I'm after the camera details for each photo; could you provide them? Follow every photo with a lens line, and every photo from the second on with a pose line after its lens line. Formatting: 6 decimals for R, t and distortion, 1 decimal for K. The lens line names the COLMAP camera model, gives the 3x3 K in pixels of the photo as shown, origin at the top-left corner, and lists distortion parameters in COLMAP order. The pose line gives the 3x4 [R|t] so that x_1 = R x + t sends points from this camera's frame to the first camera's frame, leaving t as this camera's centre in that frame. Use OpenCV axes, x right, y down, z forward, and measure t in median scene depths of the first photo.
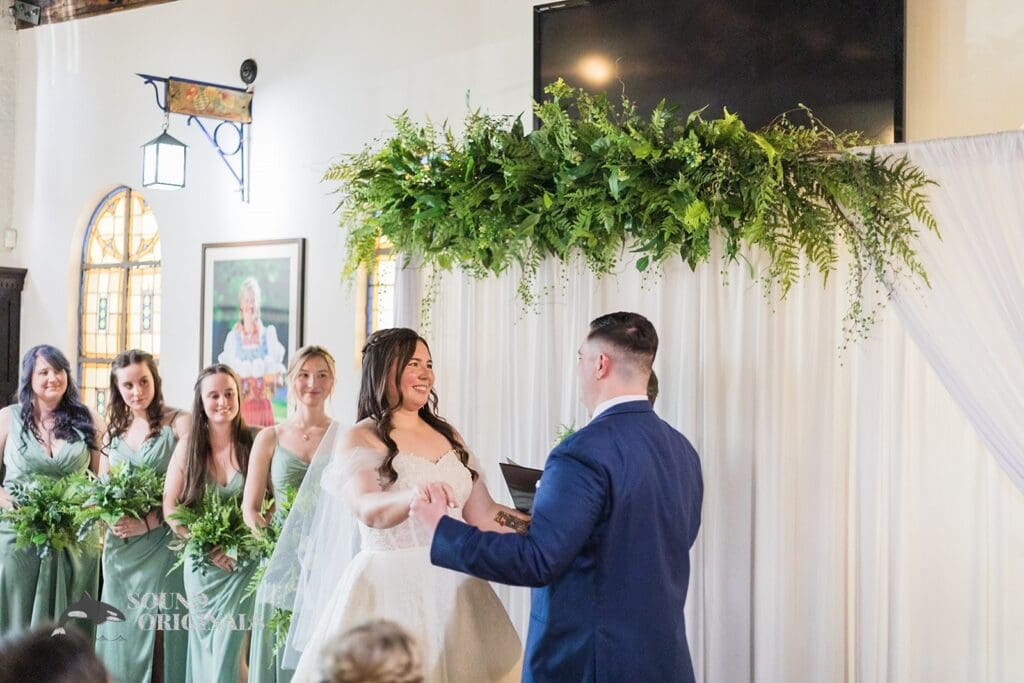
lens RADIAL K [[1485.7, 0, 512.0], [0, 1485.7, 341.5], [0, 0, 1]] dist [-0.004524, 0.112540]
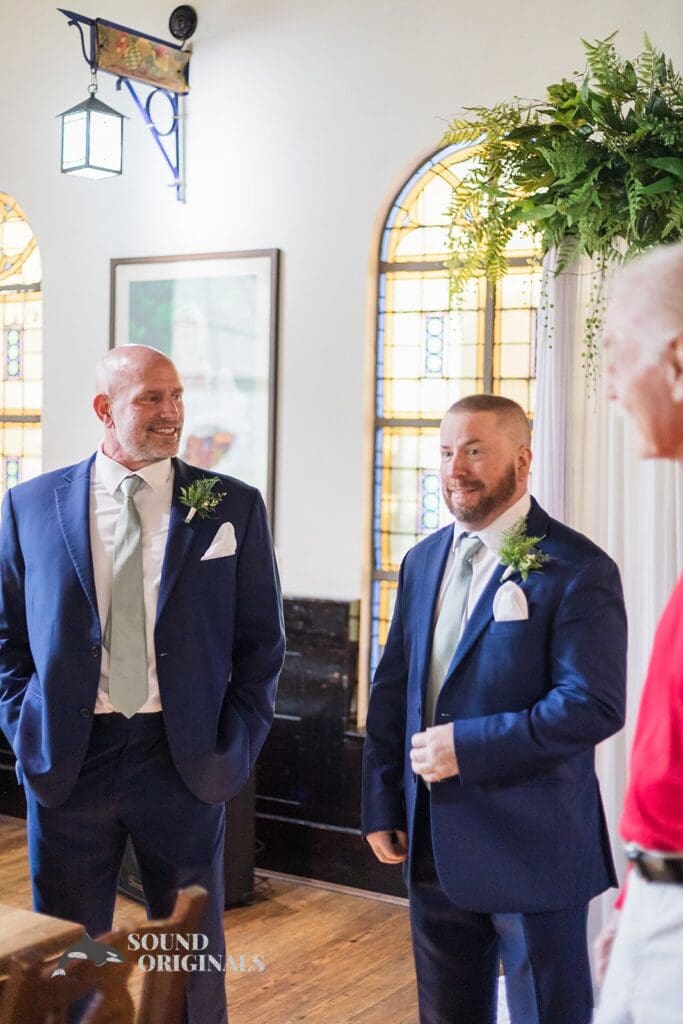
lens RADIAL K [[1485.7, 0, 341.5], [0, 1485.7, 512.0], [0, 0, 1]] dist [-0.004524, 0.112540]
pose [[0.987967, -0.008429, 0.154434, -0.218116], [-0.001513, 0.997940, 0.064142, 0.013492], [-0.154657, -0.063604, 0.985919, 0.246704]]
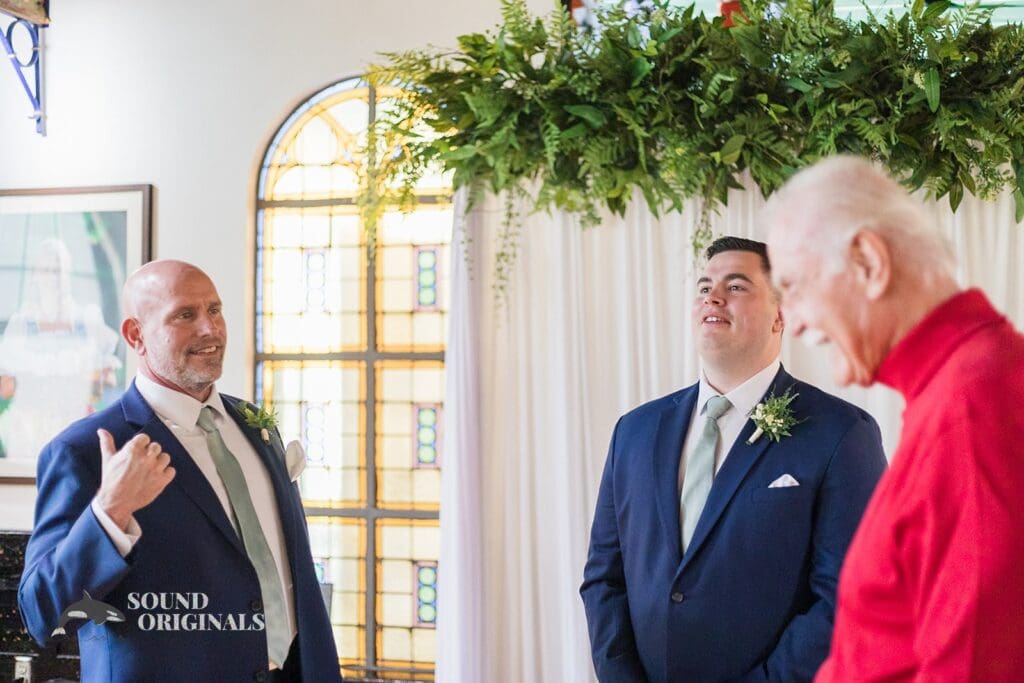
lens RADIAL K [[1485.7, 0, 512.0], [0, 1485.7, 341.5], [0, 0, 1]] dist [-0.004524, 0.112540]
pose [[0.903760, -0.007402, 0.427975, -0.285645], [0.013342, 0.999852, -0.010881, 0.018251], [-0.427831, 0.015544, 0.903725, 0.250511]]
